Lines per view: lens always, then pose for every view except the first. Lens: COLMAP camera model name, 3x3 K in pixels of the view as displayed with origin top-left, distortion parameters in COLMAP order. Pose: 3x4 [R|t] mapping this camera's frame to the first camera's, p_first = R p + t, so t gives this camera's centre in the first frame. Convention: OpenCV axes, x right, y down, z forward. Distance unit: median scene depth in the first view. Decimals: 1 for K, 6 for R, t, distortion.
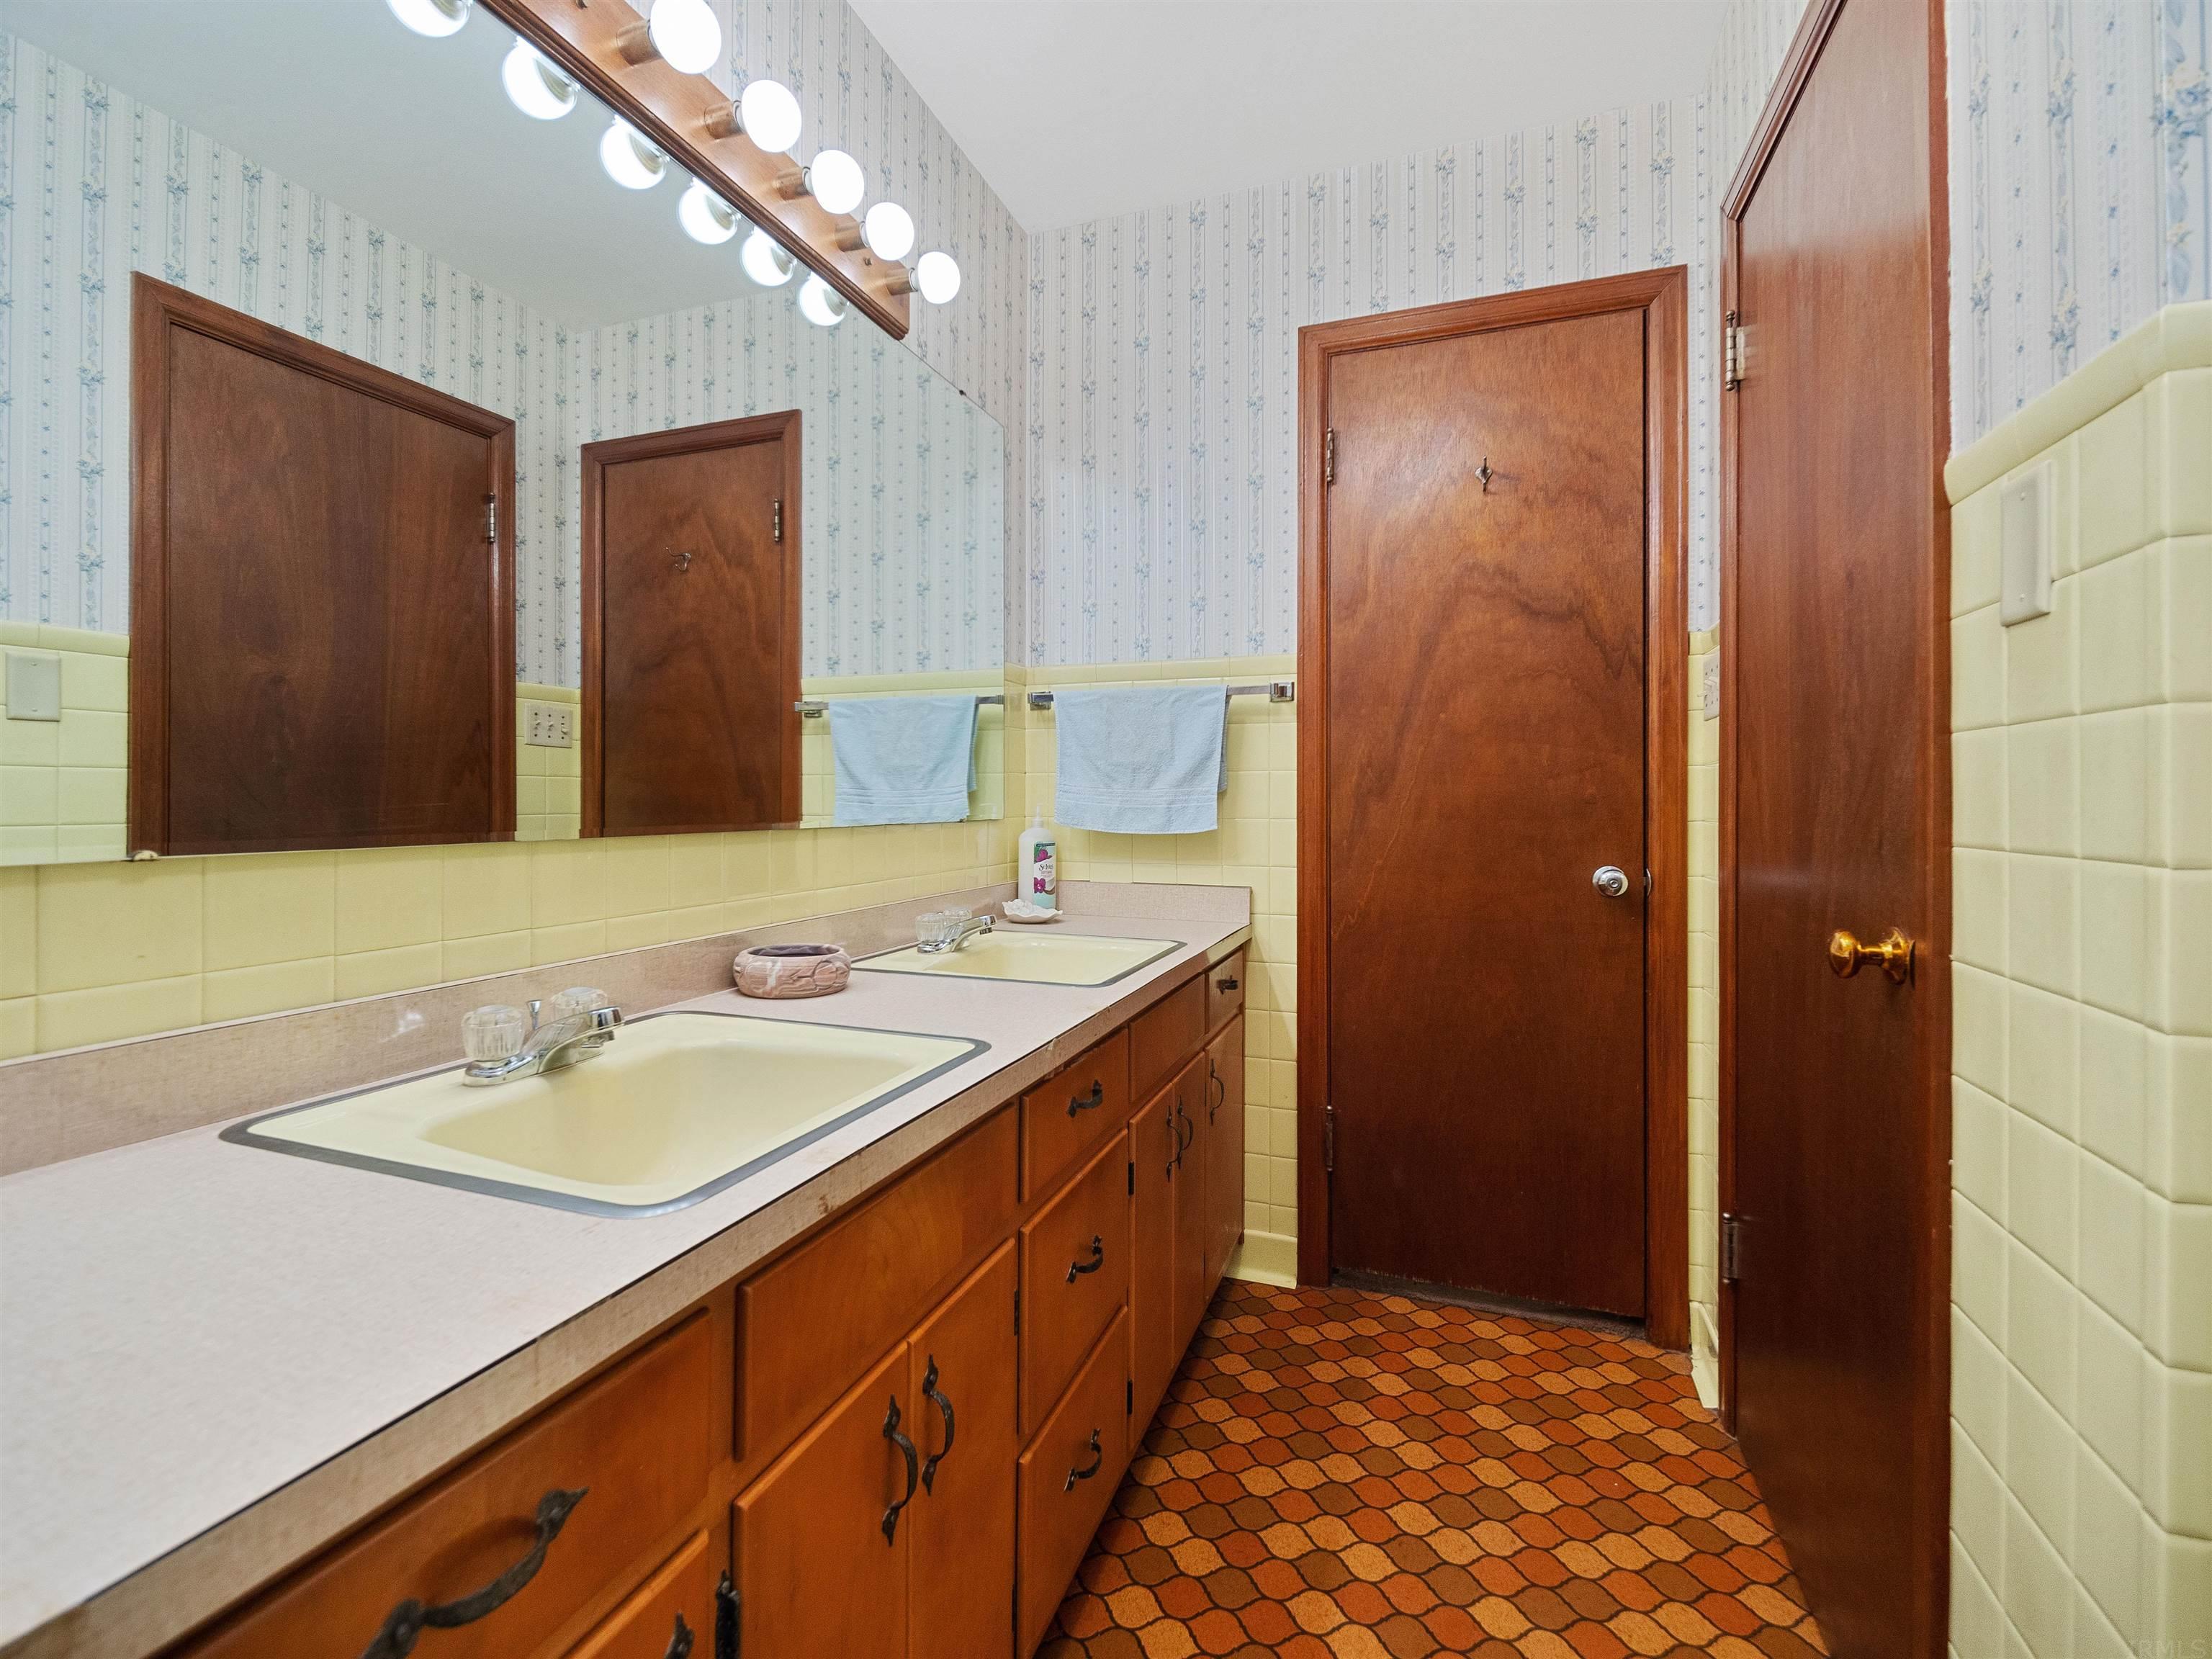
lens RADIAL K [[974.4, 0, 1104.2], [0, 974.4, 828.4], [0, 0, 1]] dist [-0.001357, -0.000483]
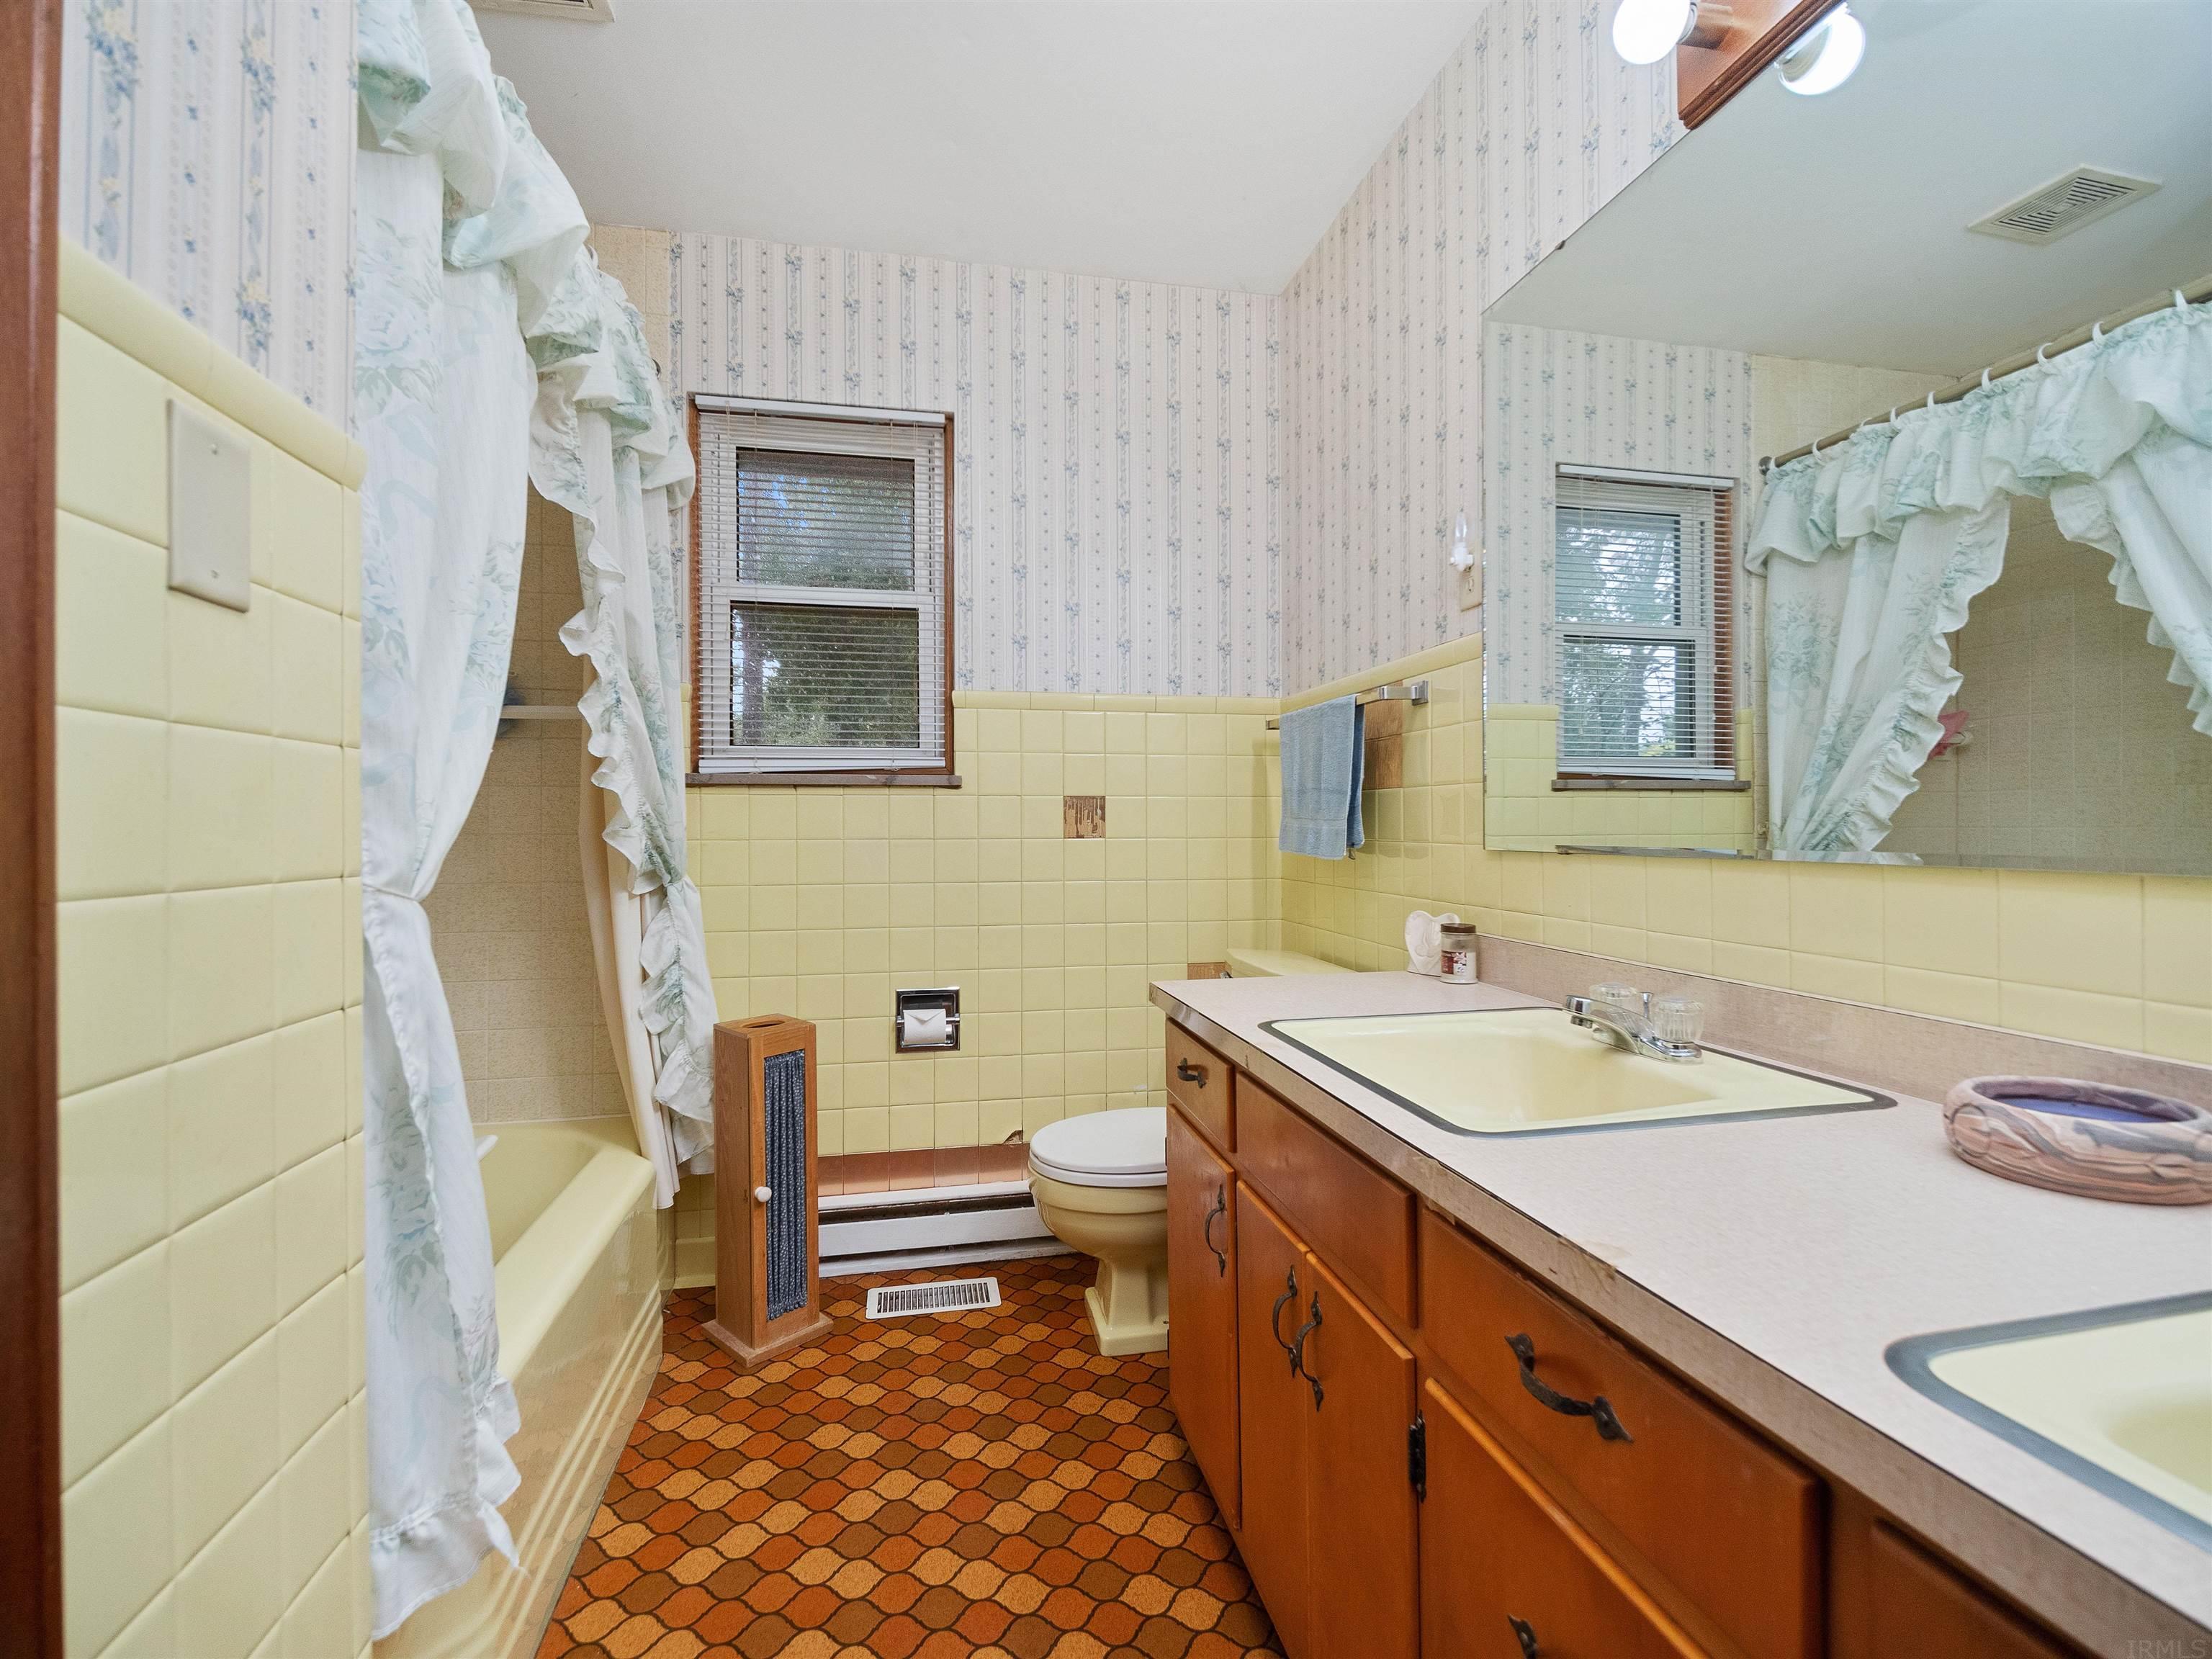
lens RADIAL K [[974.4, 0, 1099.4], [0, 974.4, 813.8], [0, 0, 1]] dist [-0.001357, -0.000483]
pose [[-0.848983, 0.000688, -0.528420, 0.687715], [-0.009505, 0.999817, 0.016573, -0.055523], [0.528335, 0.019092, -0.848821, 1.880842]]
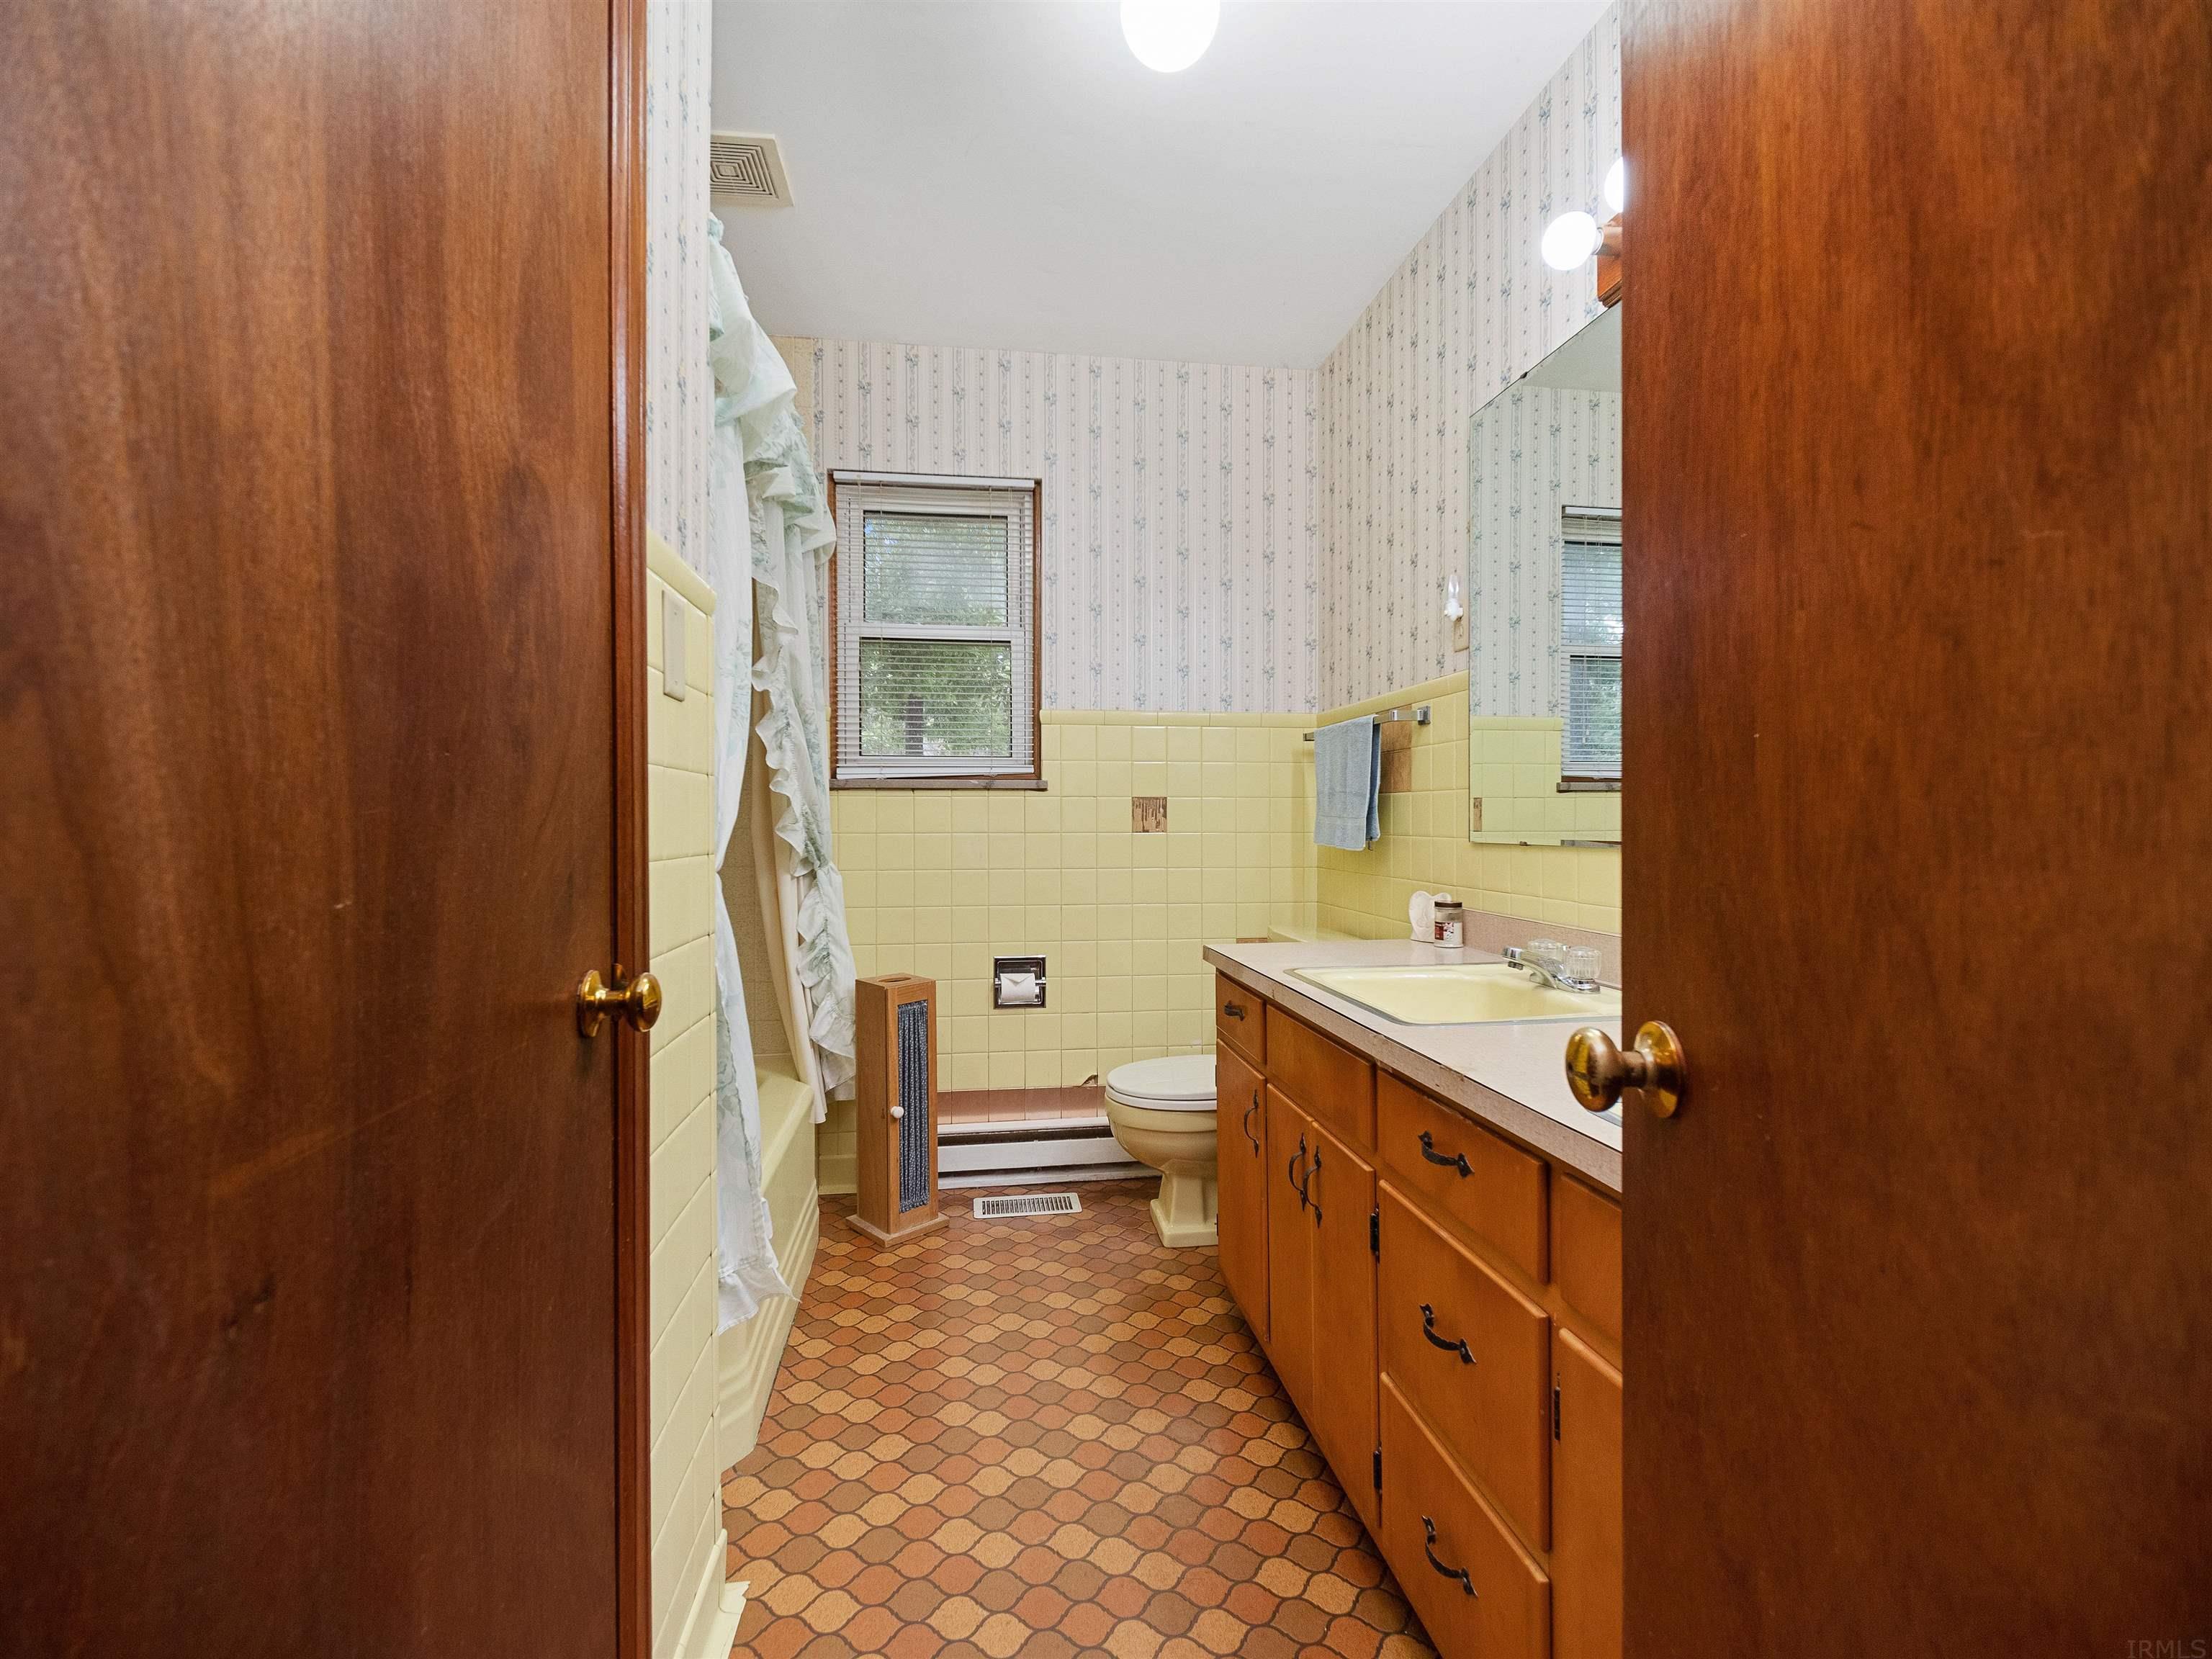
lens RADIAL K [[974.4, 0, 1099.5], [0, 974.4, 829.0], [0, 0, 1]] dist [-0.001357, -0.000483]
pose [[-0.877646, 0.010390, -0.479197, 0.859527], [-0.009247, 0.999212, 0.038601, -0.068037], [0.479221, 0.038309, -0.876858, 2.131200]]
